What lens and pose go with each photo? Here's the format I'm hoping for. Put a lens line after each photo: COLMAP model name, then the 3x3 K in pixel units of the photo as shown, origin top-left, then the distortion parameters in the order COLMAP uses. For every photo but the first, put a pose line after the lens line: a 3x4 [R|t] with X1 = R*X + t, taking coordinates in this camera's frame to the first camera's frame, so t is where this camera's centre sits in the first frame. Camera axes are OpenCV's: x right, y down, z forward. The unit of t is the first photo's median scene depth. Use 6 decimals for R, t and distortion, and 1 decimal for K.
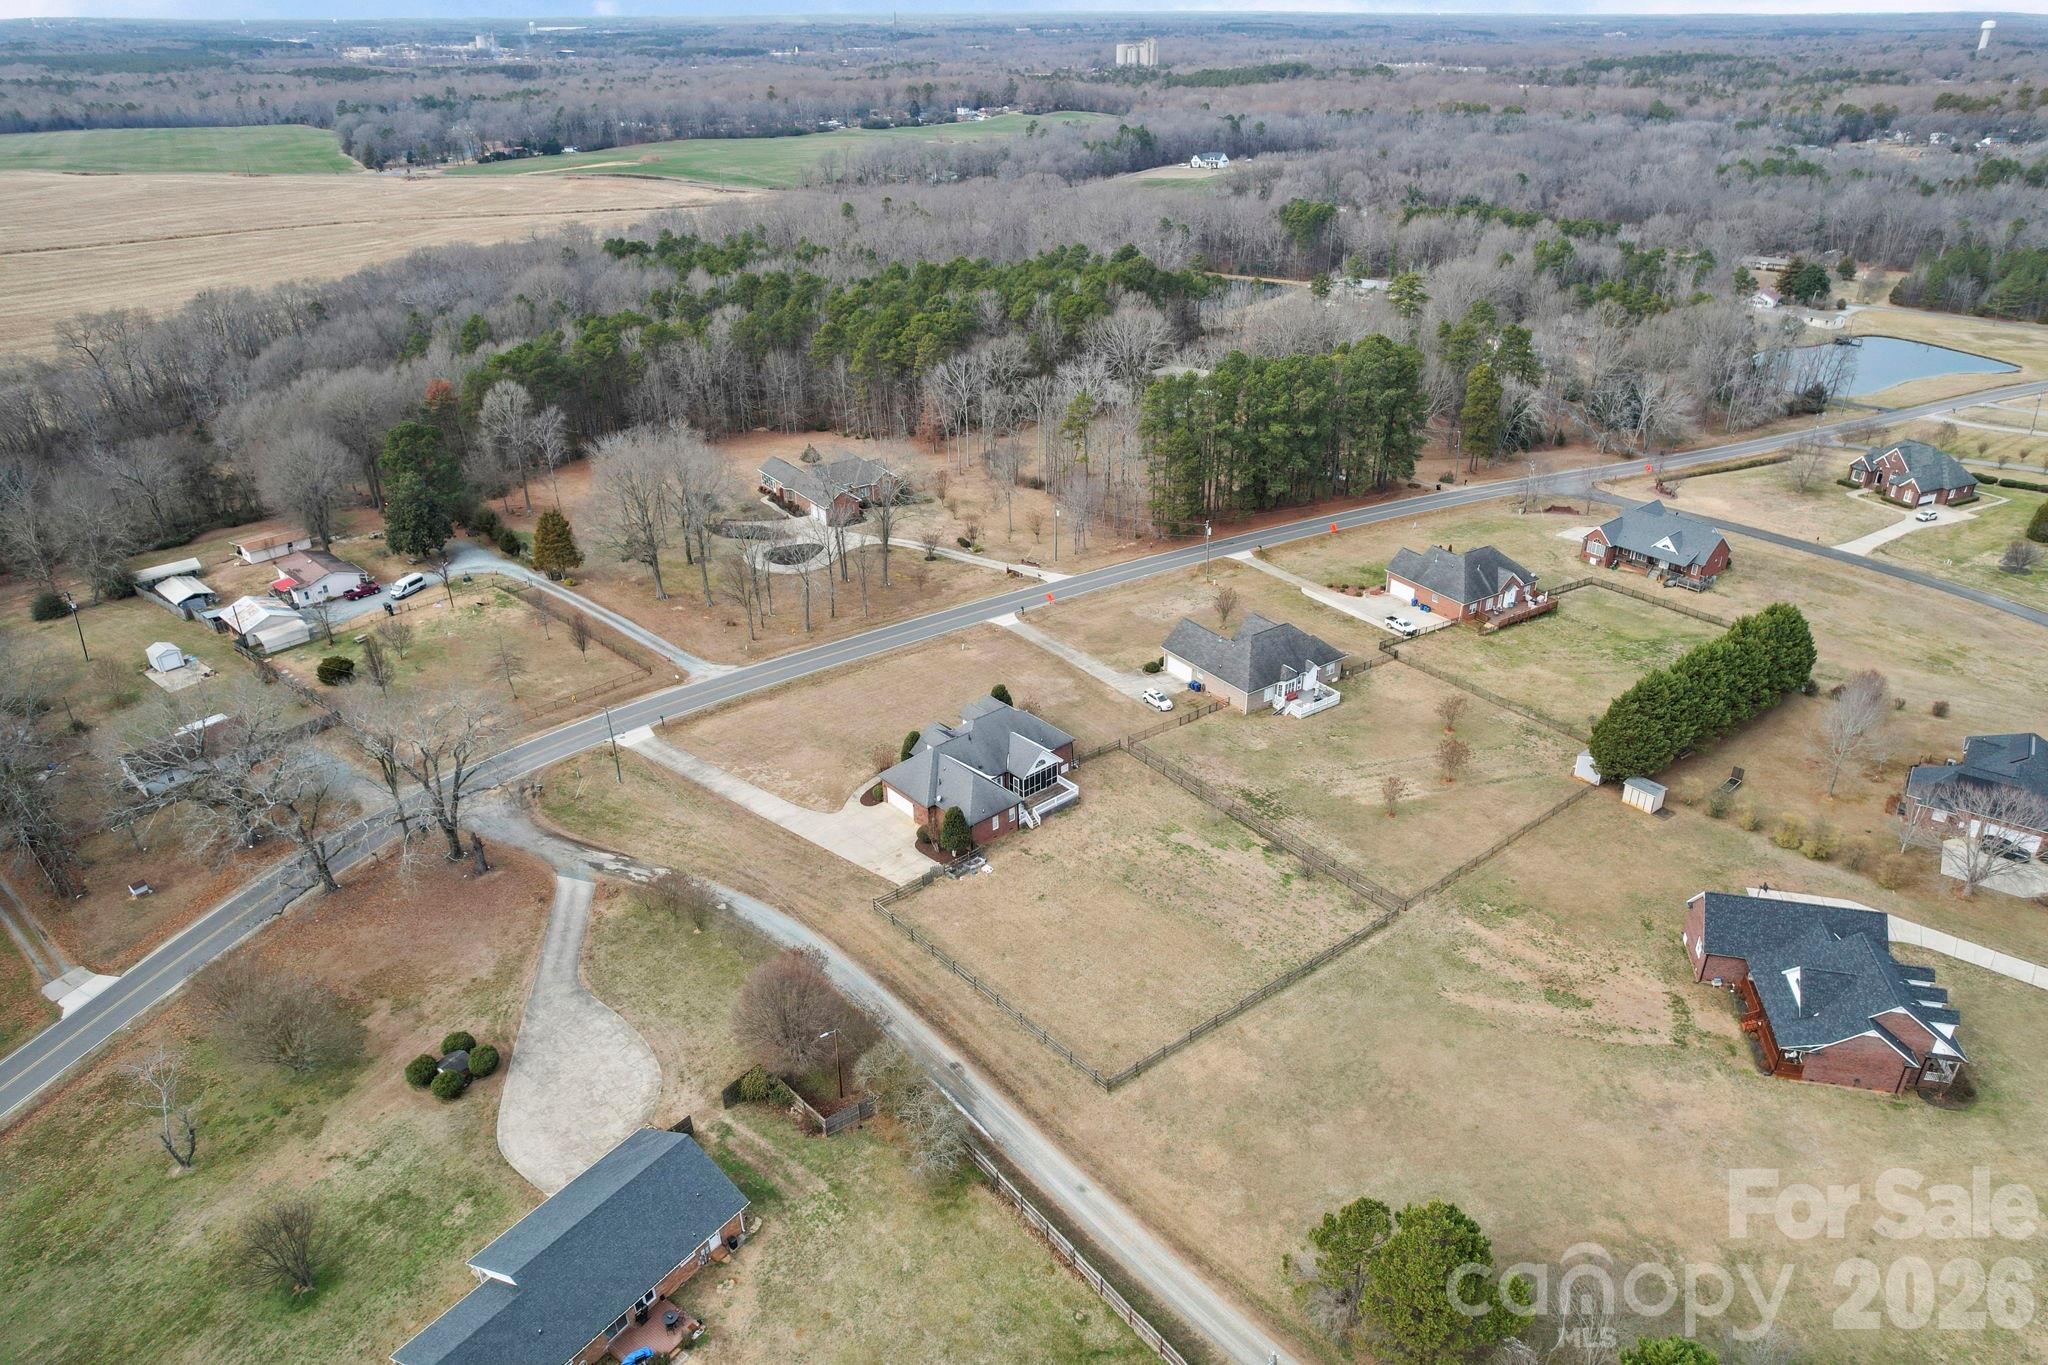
lens RADIAL K [[1306.7, 0, 1024.0], [0, 1306.7, 682.5], [0, 0, 1]] dist [-0.033405, 0.000592]
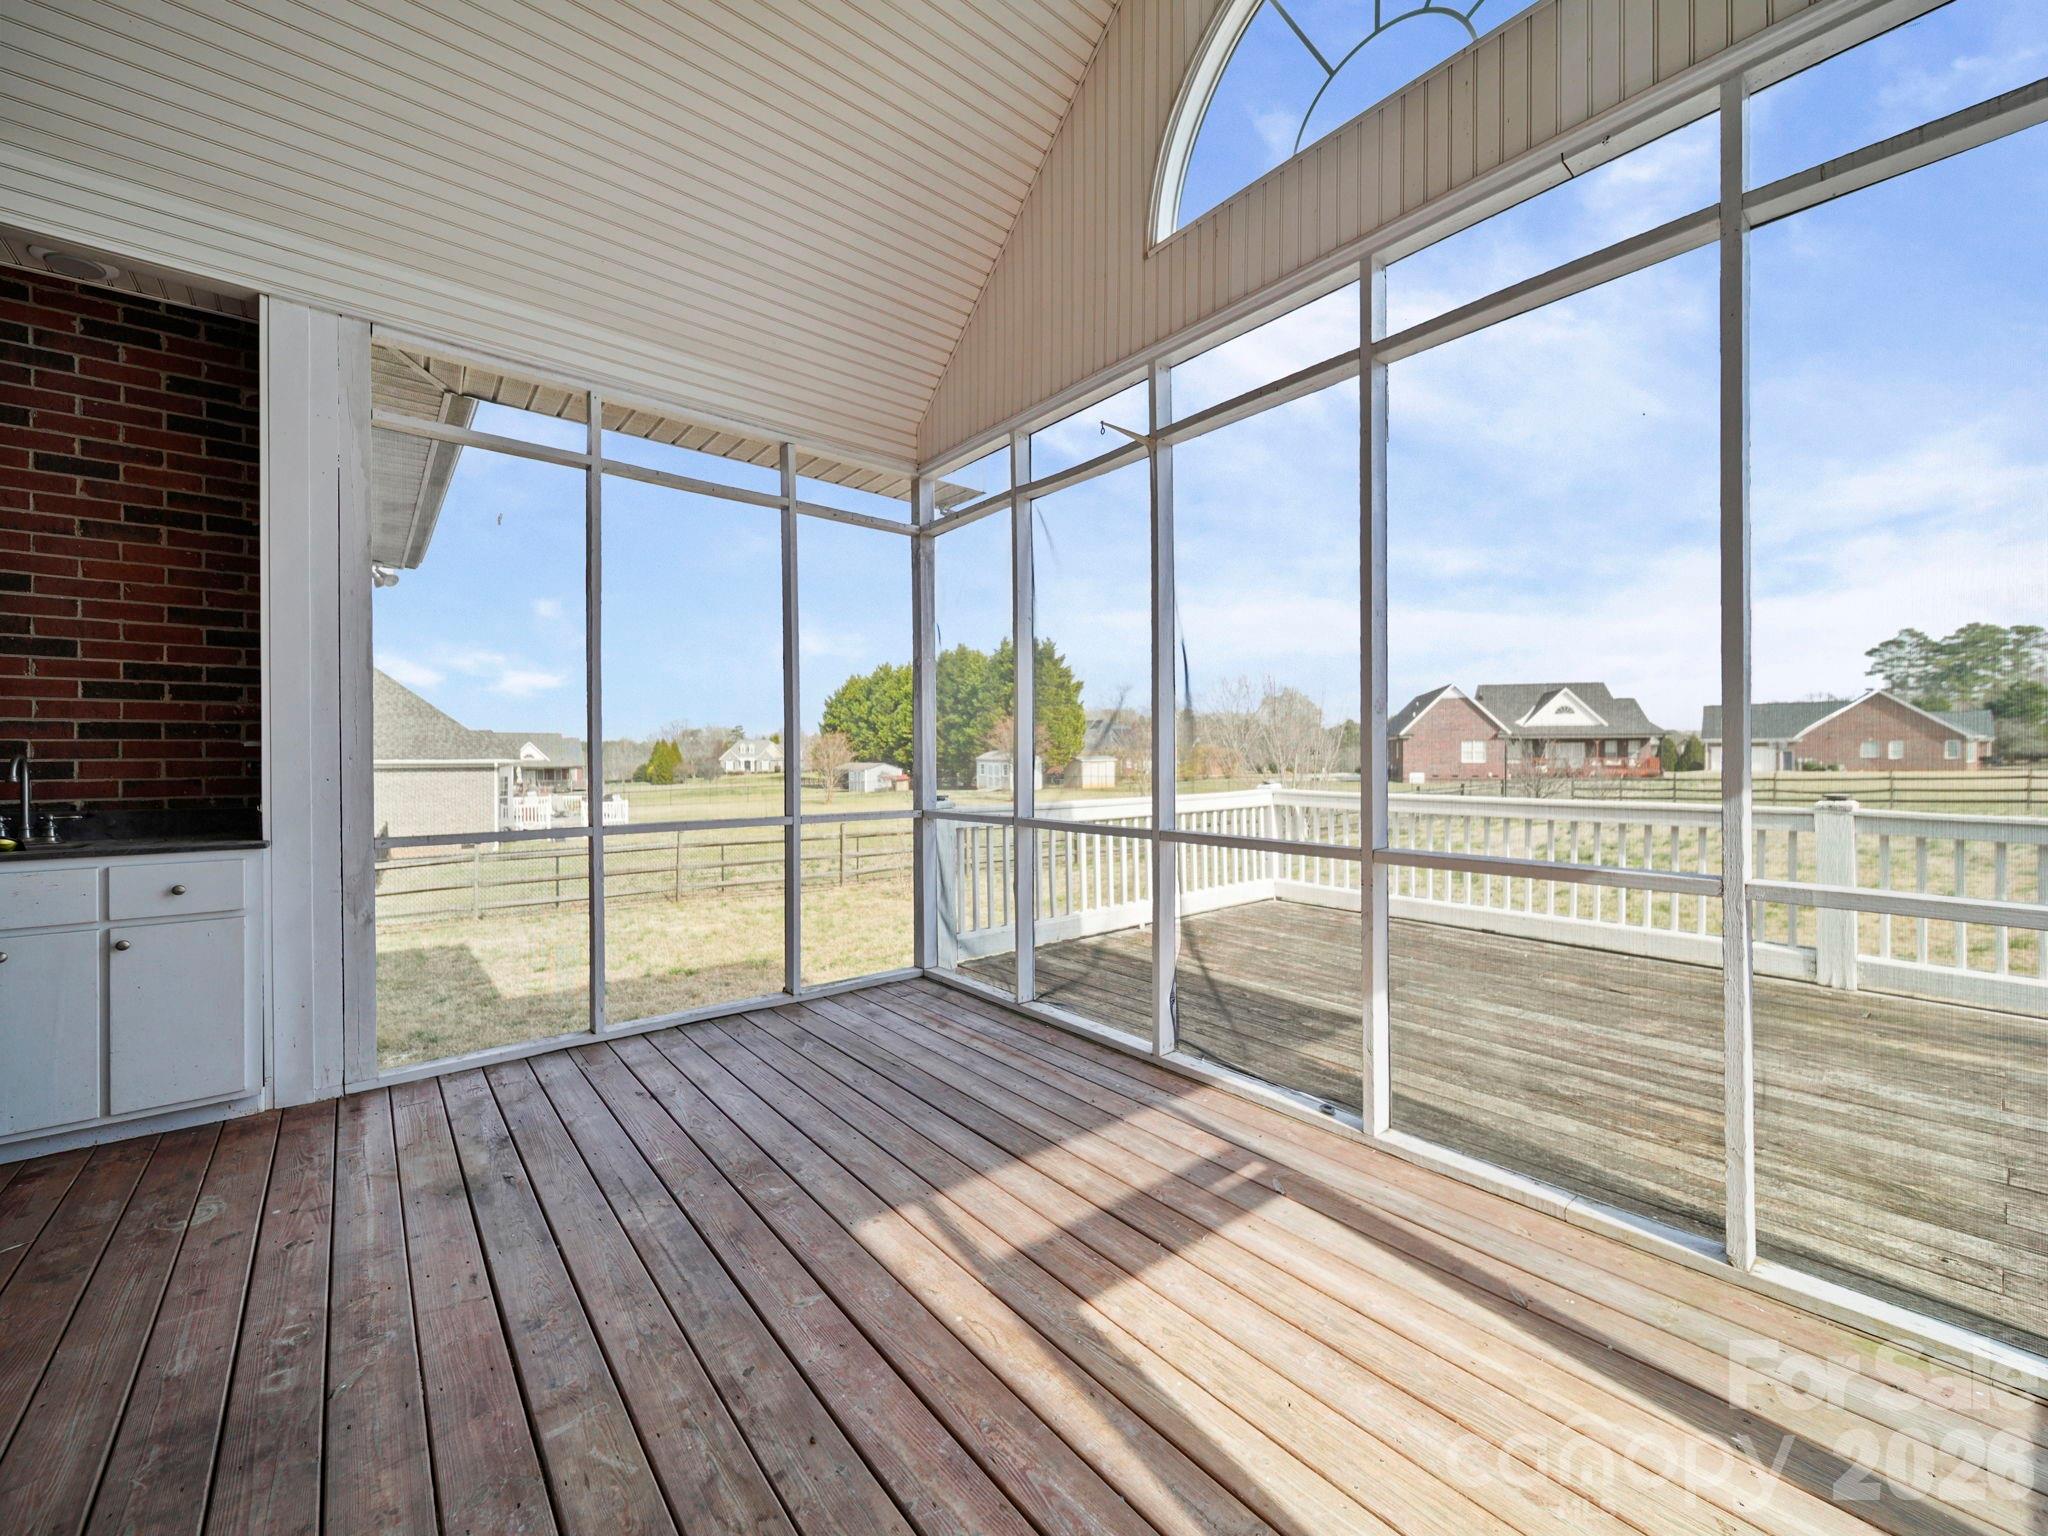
lens RADIAL K [[820.2, 0, 1032.8], [0, 820.2, 764.2], [0, 0, 1]] dist [-0.000754, -0.000480]
pose [[0.024033, -0.011866, 0.999641, -0.011722], [0.459791, 0.888027, -0.000513, 0.066583], [-0.887702, 0.459638, 0.026798, 1.013596]]
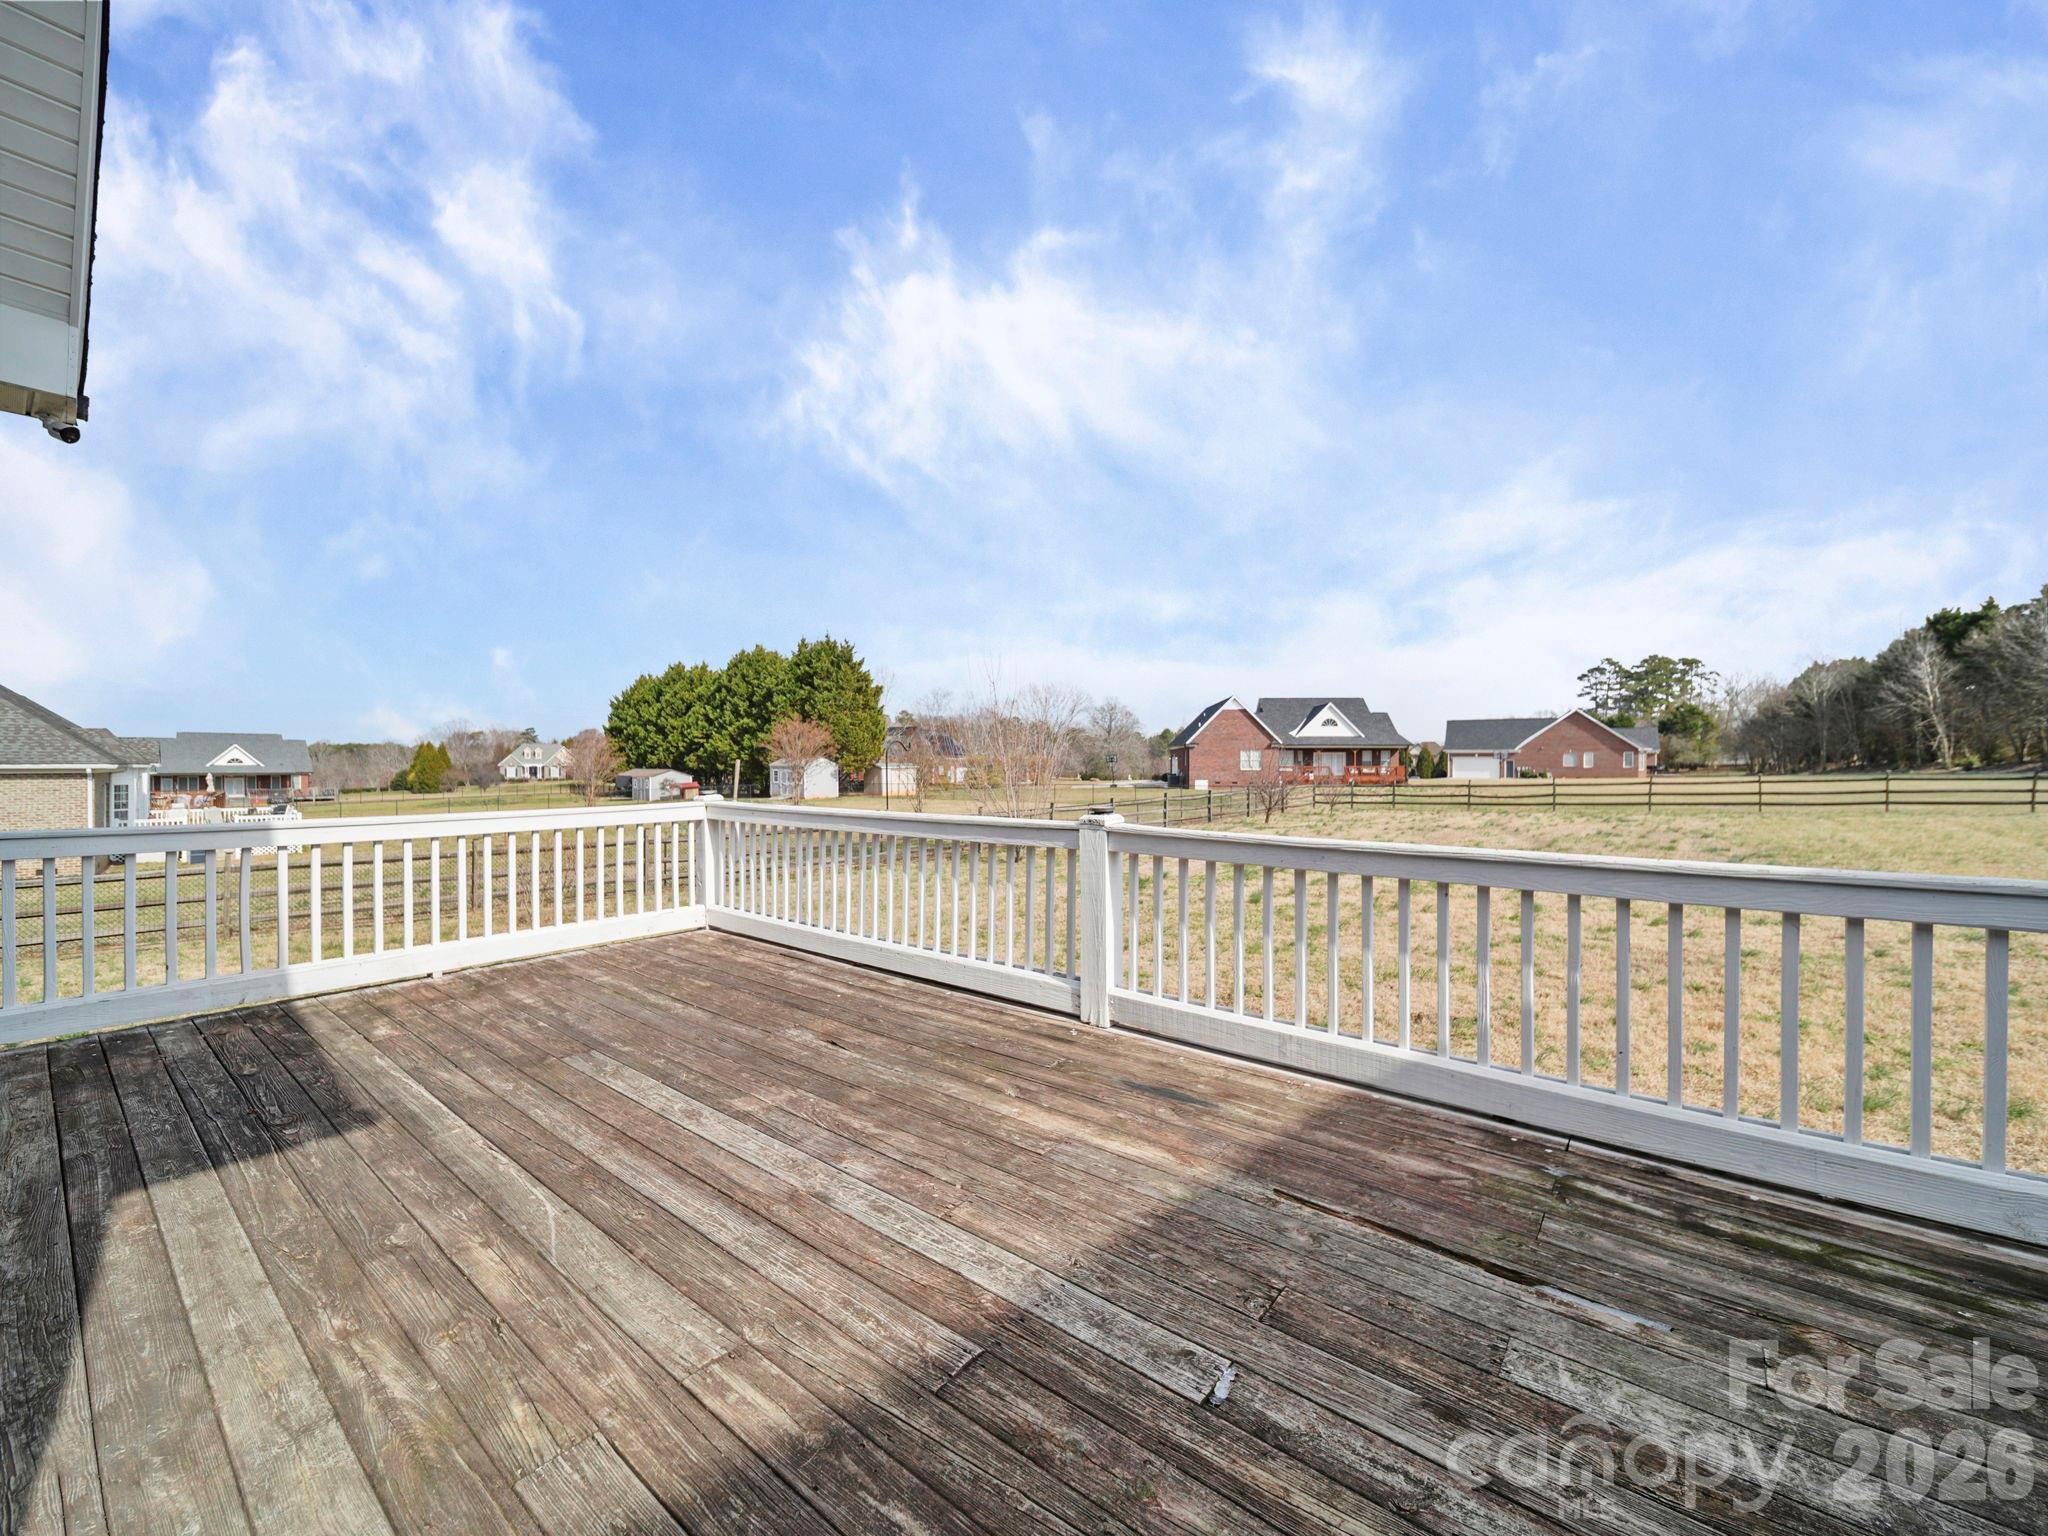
lens RADIAL K [[817.4, 0, 1034.9], [0, 817.4, 773.4], [0, 0, 1]] dist [0.001676, 0.000092]
pose [[-0.176071, -0.014742, 0.984267, -0.007236], [0.449185, 0.888516, 0.093660, 0.076107], [-0.875918, 0.458609, -0.149820, 0.995153]]
